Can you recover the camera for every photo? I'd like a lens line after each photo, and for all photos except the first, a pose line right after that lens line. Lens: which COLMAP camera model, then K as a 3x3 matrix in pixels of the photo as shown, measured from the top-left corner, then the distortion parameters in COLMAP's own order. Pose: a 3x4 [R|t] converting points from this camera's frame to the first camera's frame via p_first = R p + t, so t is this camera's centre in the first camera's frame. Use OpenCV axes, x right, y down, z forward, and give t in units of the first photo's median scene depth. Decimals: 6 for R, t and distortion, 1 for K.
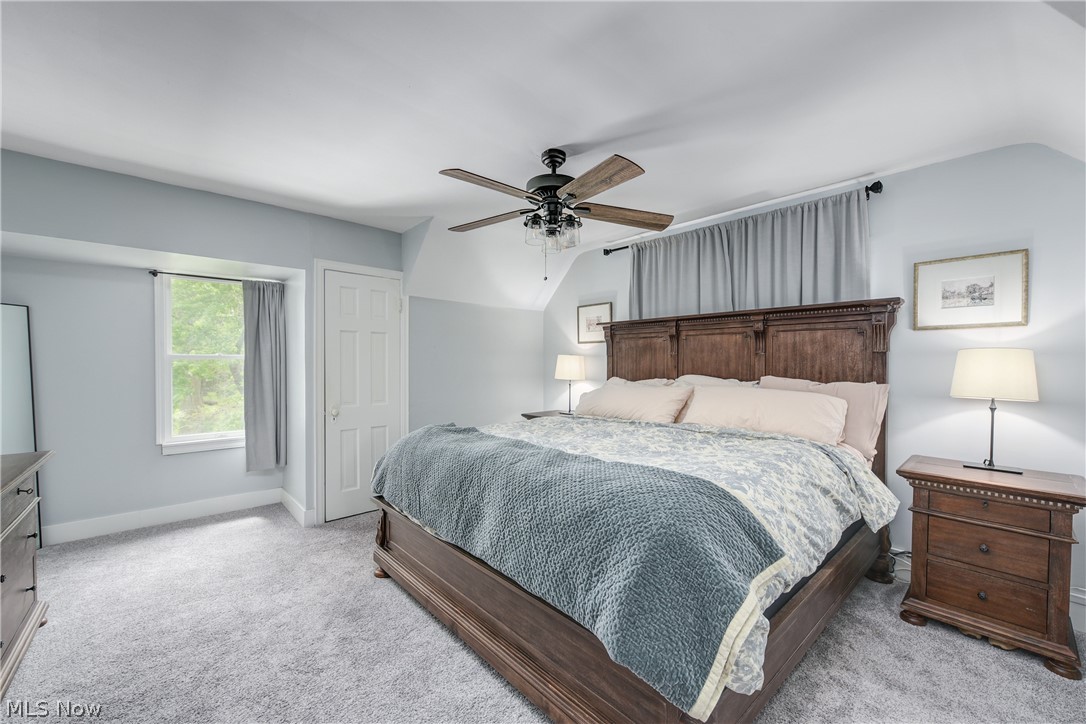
lens RADIAL K [[450.7, 0, 542.0], [0, 450.7, 384.1], [0, 0, 1]] dist [0.000446, 0.000094]
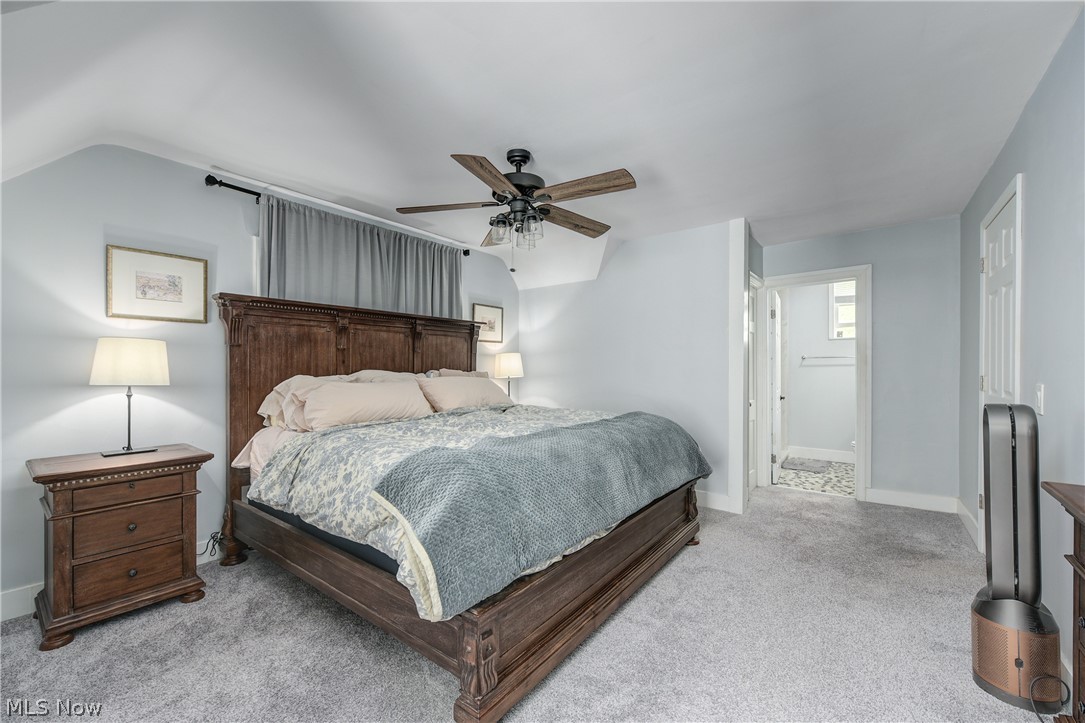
lens RADIAL K [[435.2, 0, 548.4], [0, 435.2, 365.4], [0, 0, 1]] dist [-0.000732, -0.000164]
pose [[-0.212449, -0.019015, 0.976987, -0.657145], [0.025589, 0.999360, 0.025015, -0.043336], [-0.976837, 0.030314, -0.211826, 0.791803]]
